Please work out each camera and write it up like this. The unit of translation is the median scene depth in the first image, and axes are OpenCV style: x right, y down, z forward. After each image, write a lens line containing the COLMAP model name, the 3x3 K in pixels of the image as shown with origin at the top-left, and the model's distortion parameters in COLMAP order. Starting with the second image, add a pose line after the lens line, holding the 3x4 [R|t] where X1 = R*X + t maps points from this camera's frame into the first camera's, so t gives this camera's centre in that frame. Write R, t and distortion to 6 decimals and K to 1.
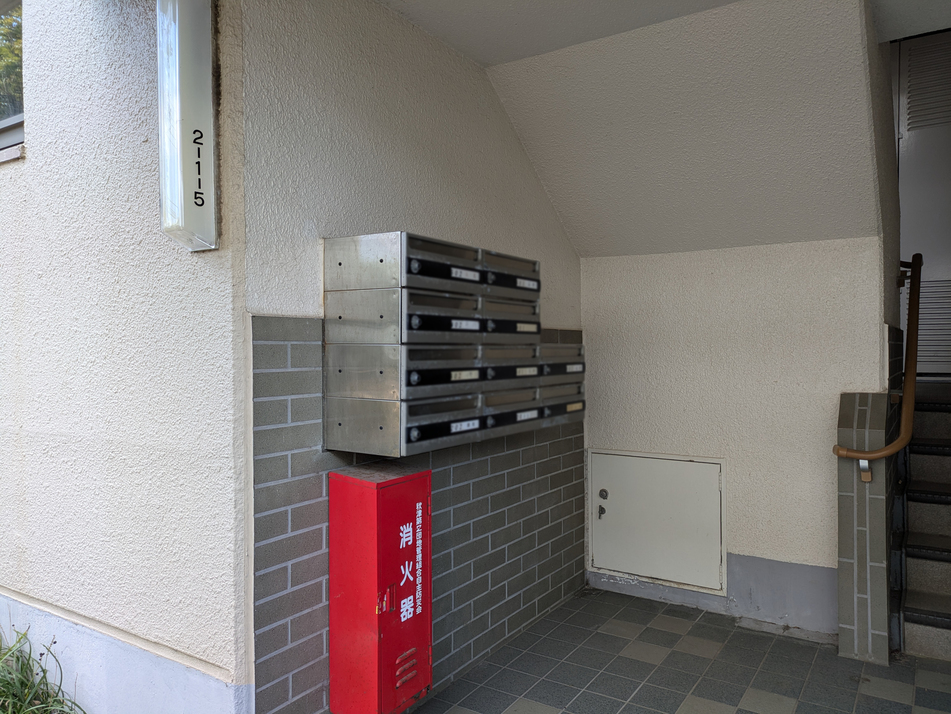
lens RADIAL K [[698.5, 0, 475.5], [0, 698.5, 357.0], [0, 0, 1]] dist [0.066349, -0.068402]
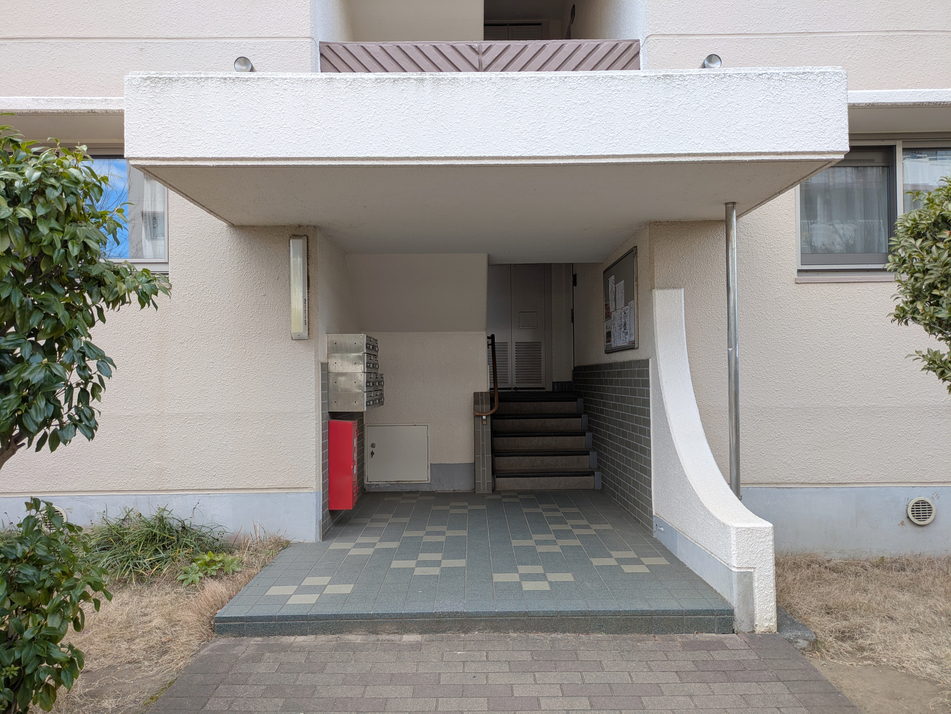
lens RADIAL K [[698.5, 0, 475.5], [0, 698.5, 357.0], [0, 0, 1]] dist [0.066349, -0.068402]
pose [[0.834974, 0.011817, 0.550163, -0.872048], [0.012343, 0.999116, -0.040193, 0.026282], [-0.550151, 0.040351, 0.834089, -1.114993]]
